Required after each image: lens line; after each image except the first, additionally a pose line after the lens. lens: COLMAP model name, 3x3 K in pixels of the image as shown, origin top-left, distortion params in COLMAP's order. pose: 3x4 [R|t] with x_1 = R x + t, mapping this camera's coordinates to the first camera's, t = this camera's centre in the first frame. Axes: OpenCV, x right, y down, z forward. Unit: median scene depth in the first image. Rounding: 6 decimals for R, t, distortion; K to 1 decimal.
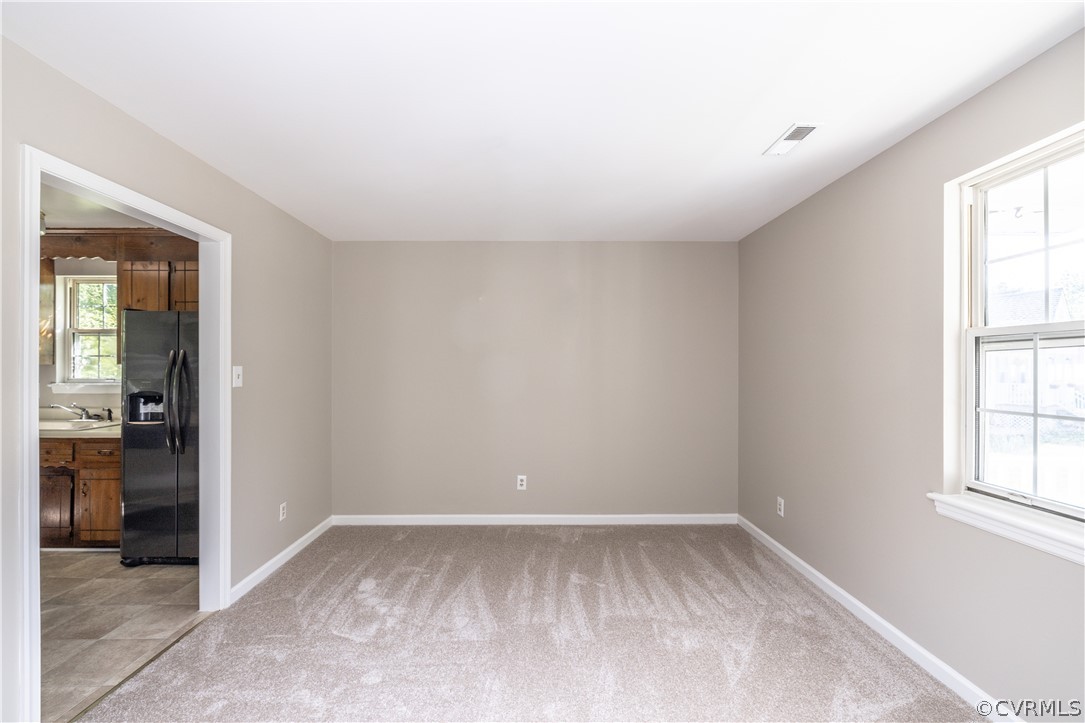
lens RADIAL K [[458.7, 0, 544.0], [0, 458.7, 362.6], [0, 0, 1]] dist [0.002019, -0.000109]
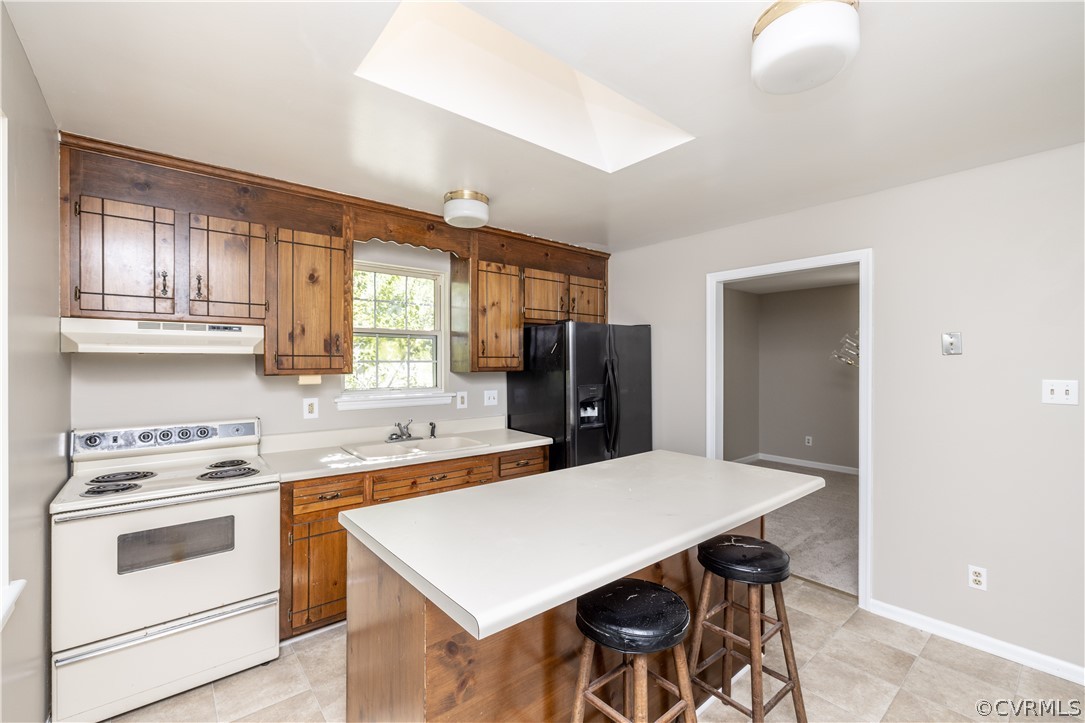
lens RADIAL K [[458.7, 0, 540.6], [0, 458.7, 363.7], [0, 0, 1]] dist [0.002019, -0.000109]
pose [[0.790147, 0.008131, 0.612864, -1.380903], [0.000198, 0.999909, -0.013521, -0.000337], [-0.612917, 0.010805, 0.790073, 0.200261]]
